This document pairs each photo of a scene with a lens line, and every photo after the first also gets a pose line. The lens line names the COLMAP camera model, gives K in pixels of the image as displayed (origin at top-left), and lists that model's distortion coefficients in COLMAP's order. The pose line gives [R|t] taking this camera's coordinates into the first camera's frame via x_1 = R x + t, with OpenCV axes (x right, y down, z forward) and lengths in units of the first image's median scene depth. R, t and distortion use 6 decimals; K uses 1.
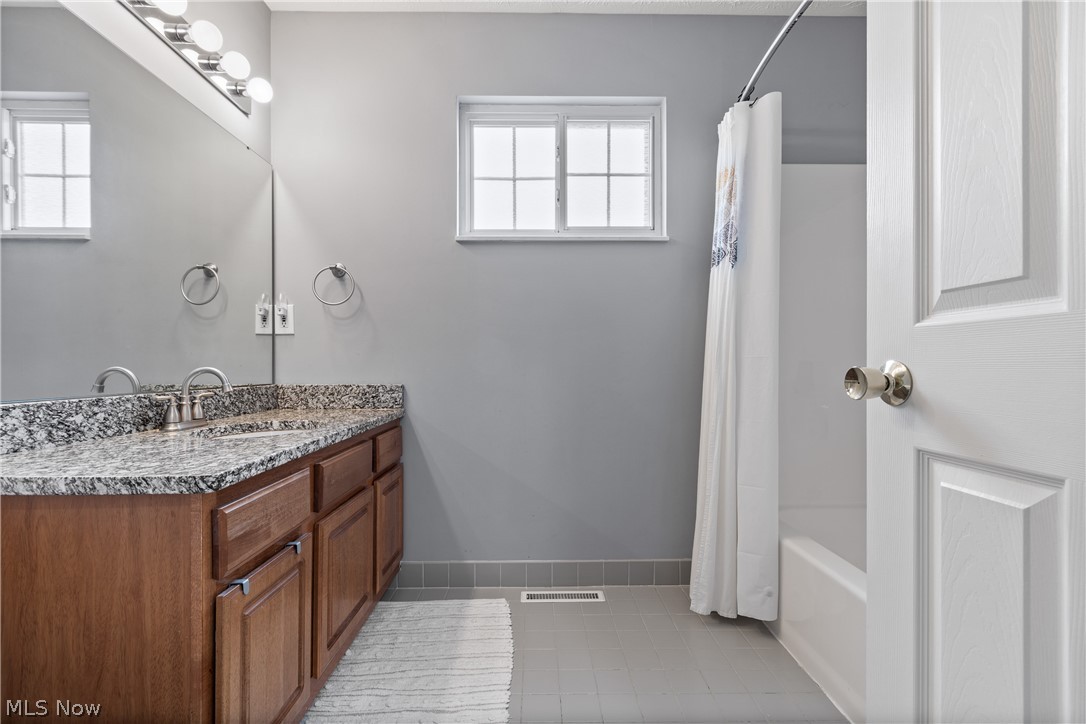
lens RADIAL K [[486.0, 0, 540.2], [0, 486.0, 362.0], [0, 0, 1]] dist [0.000870, -0.000332]
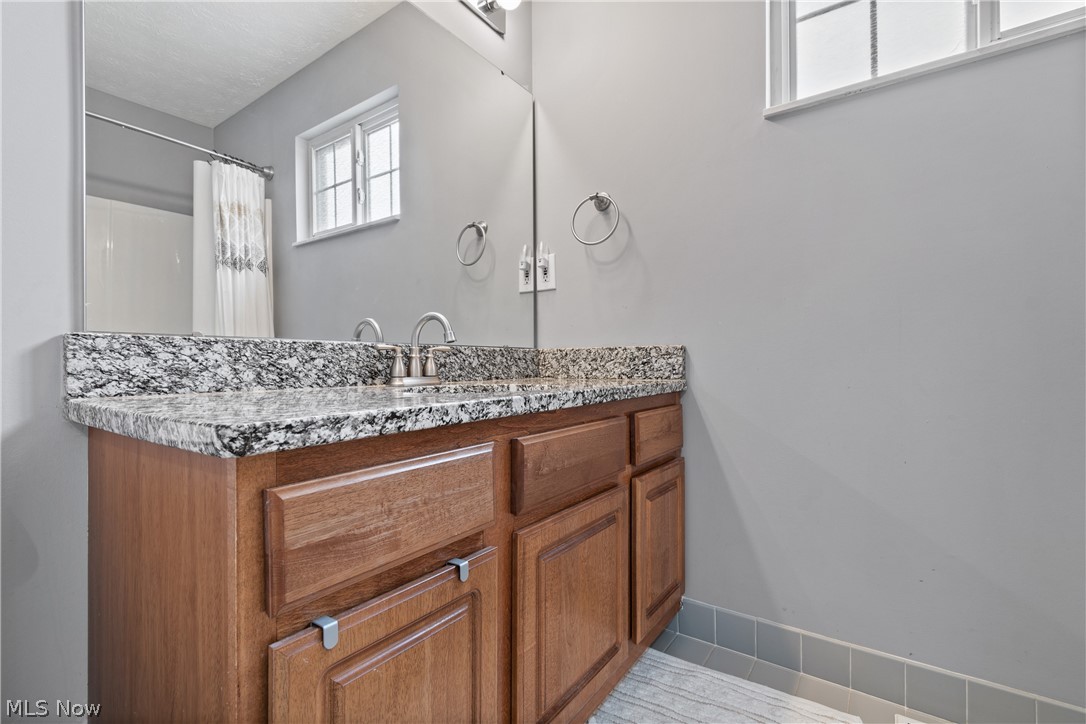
lens RADIAL K [[486.0, 0, 540.2], [0, 486.0, 362.0], [0, 0, 1]] dist [0.000870, -0.000332]
pose [[0.805208, -0.004974, -0.592971, -0.046654], [0.008045, 0.999964, 0.002536, 0.092407], [0.592938, -0.006812, 0.805220, 0.434874]]
